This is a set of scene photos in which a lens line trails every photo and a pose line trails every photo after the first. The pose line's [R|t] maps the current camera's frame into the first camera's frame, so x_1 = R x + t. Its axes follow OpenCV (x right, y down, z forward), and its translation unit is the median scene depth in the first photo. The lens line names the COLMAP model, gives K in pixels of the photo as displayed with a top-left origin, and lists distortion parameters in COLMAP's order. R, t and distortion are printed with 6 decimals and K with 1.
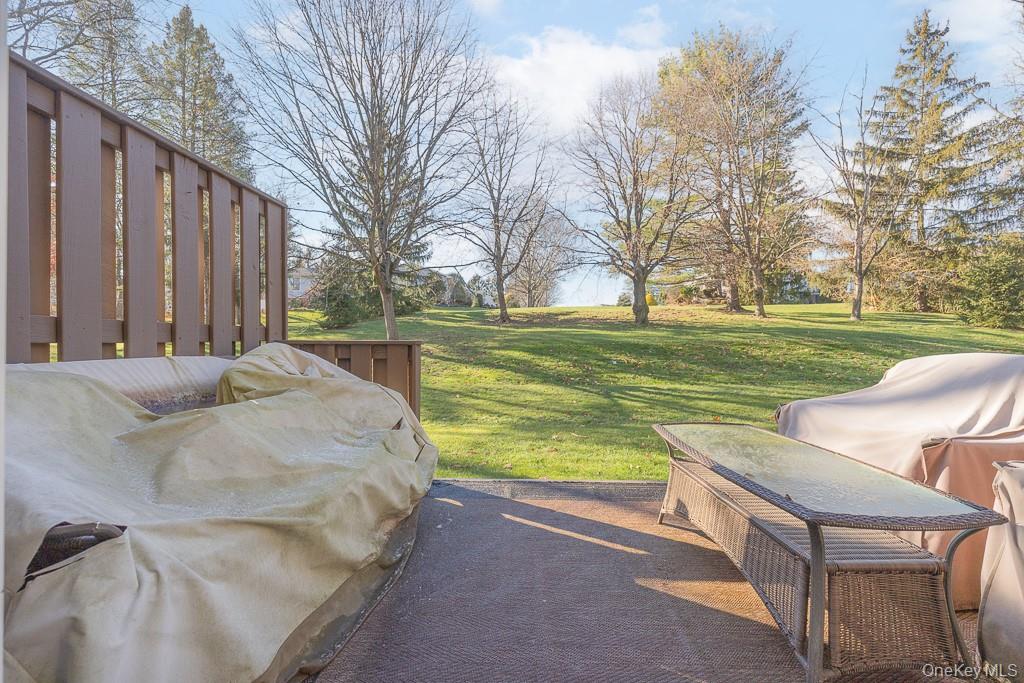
lens RADIAL K [[435.7, 0, 513.4], [0, 435.7, 342.4], [0, 0, 1]] dist [-0.000323, 0.000006]
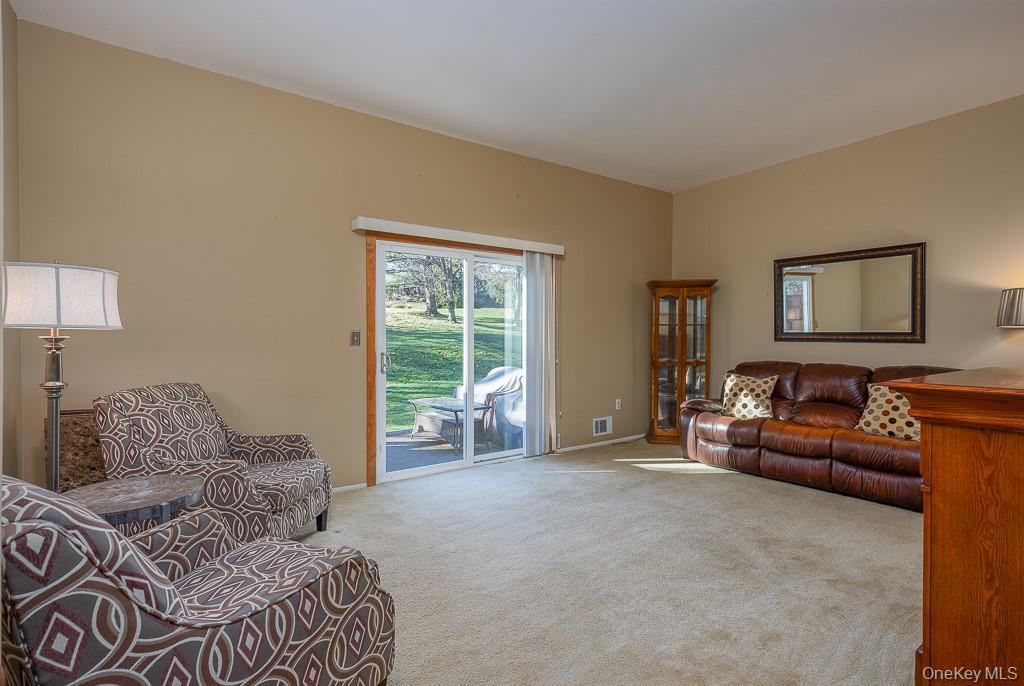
lens RADIAL K [[491.2, 0, 513.2], [0, 491.2, 340.5], [0, 0, 1]] dist [0.000301, 0.000002]
pose [[0.804724, -0.009145, 0.593578, -0.157080], [0.005117, 0.999951, 0.008469, -0.031467], [-0.593627, -0.003778, 0.804732, -0.292389]]
